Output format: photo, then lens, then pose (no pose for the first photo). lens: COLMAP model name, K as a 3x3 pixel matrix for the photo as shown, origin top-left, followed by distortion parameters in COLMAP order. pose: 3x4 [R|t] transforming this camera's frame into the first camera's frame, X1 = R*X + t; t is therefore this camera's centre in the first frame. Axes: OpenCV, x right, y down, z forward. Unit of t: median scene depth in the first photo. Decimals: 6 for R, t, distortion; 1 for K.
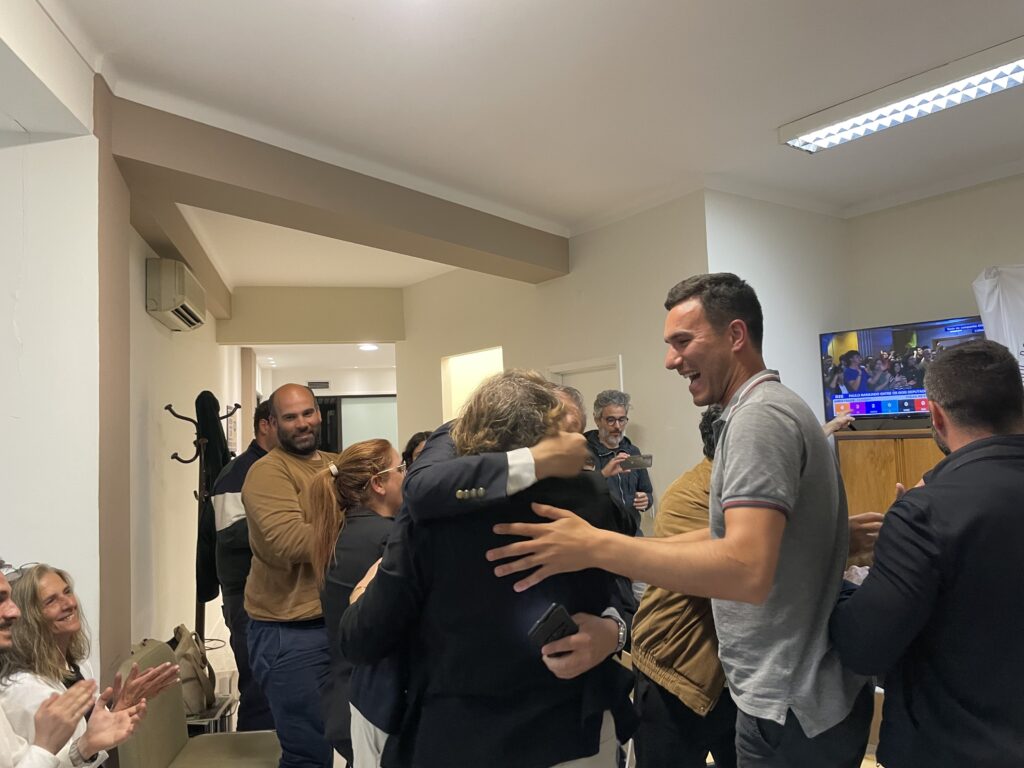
lens RADIAL K [[764.7, 0, 525.0], [0, 764.7, 382.0], [0, 0, 1]] dist [0.070029, -0.097044]
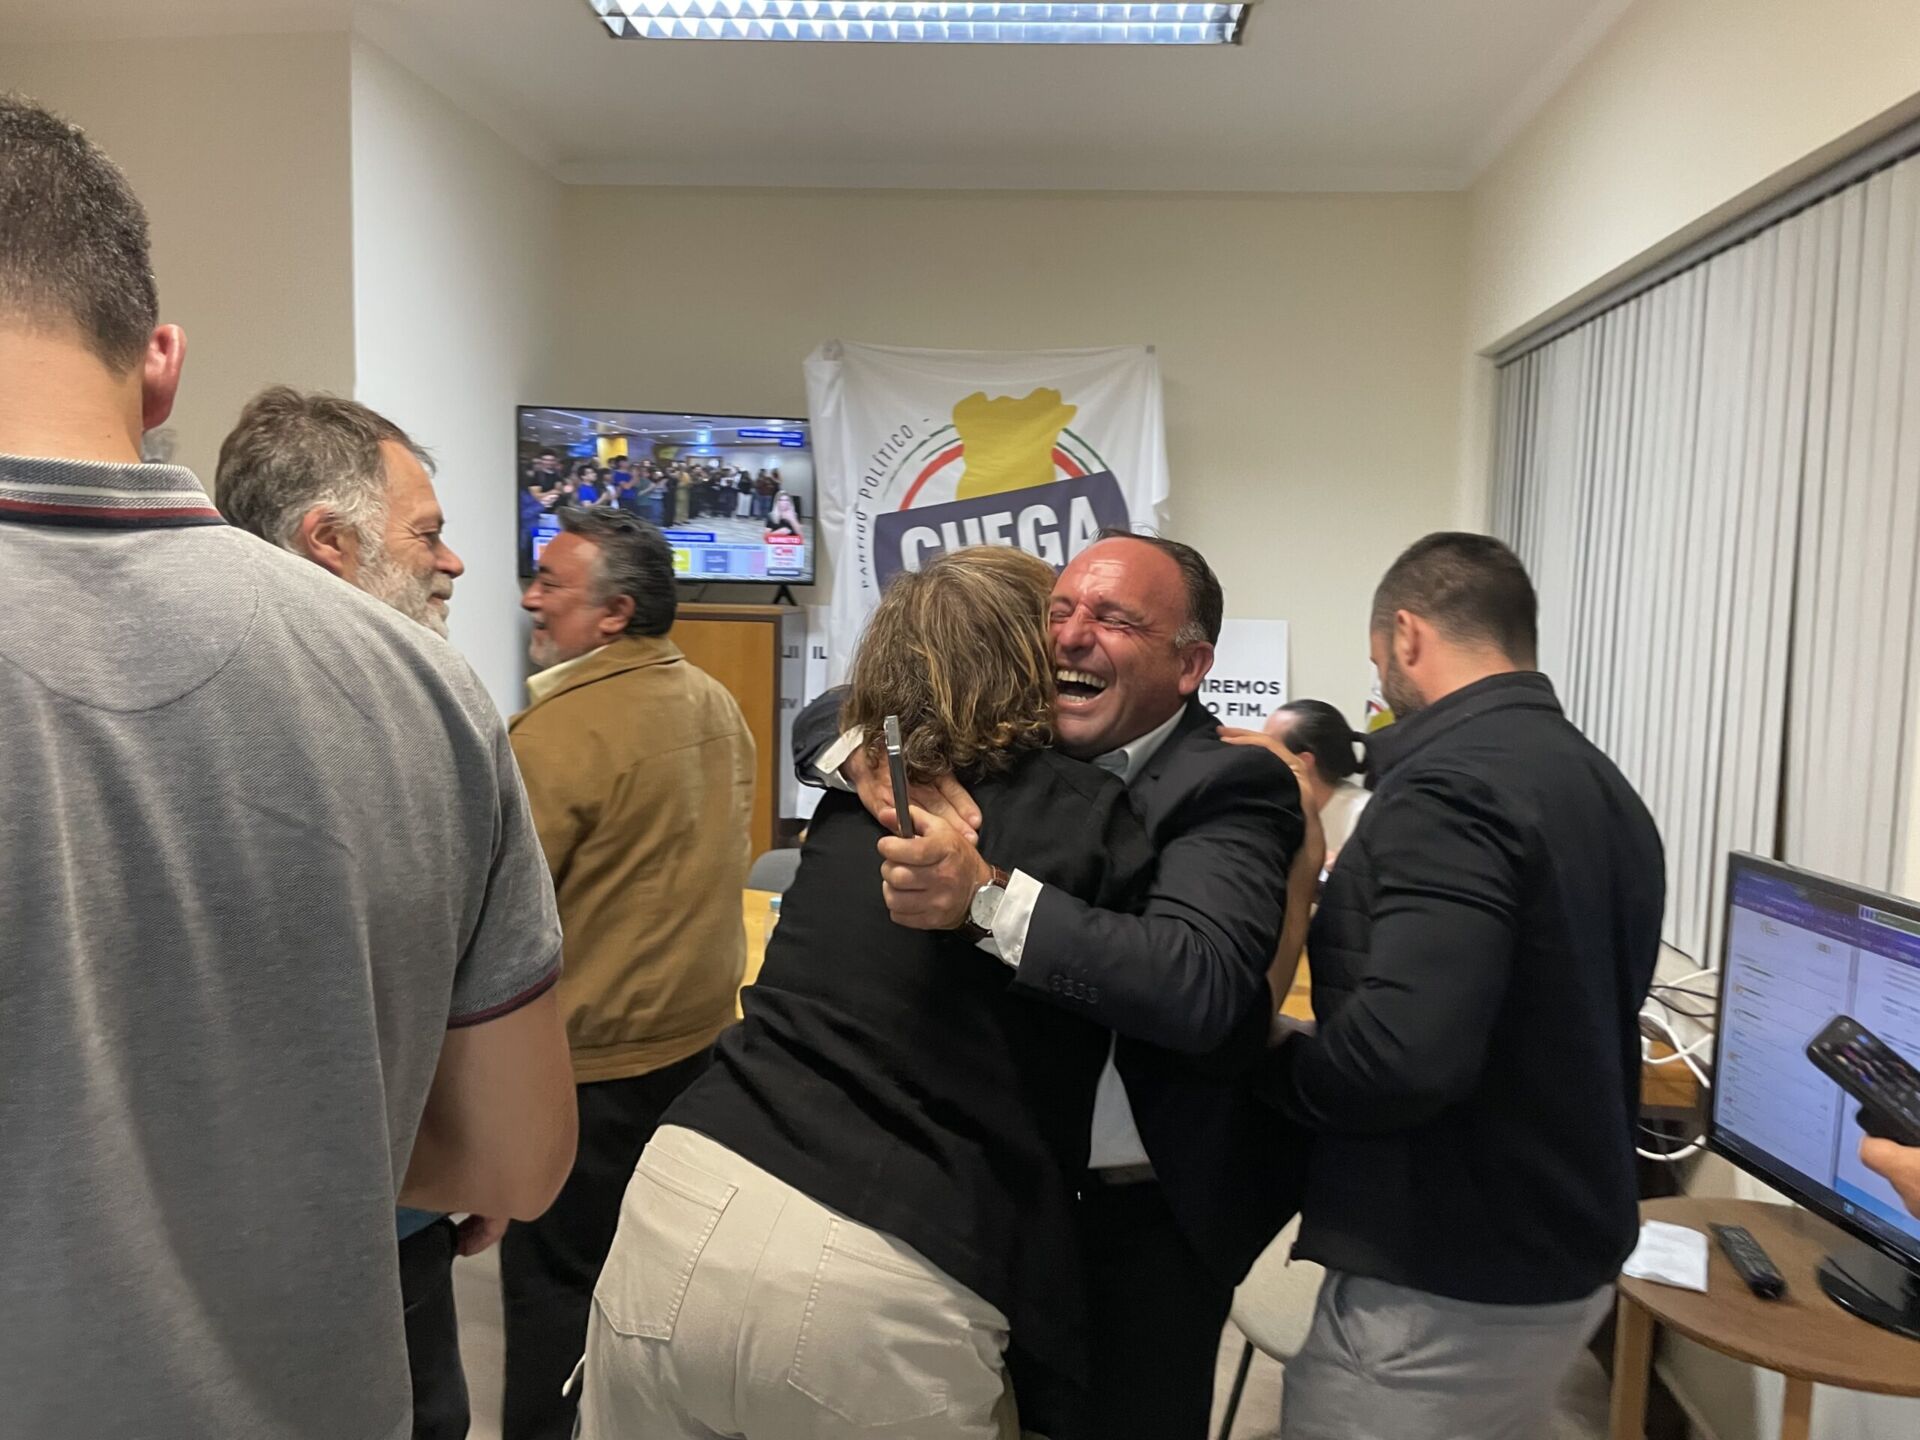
lens RADIAL K [[1433.8, 0, 946.2], [0, 1433.8, 718.0], [0, 0, 1]] dist [0.070029, -0.097044]
pose [[0.665595, -0.013373, 0.746193, -0.171040], [-0.104882, 0.988241, 0.111264, 0.006336], [-0.738906, -0.152319, 0.656366, 0.162965]]
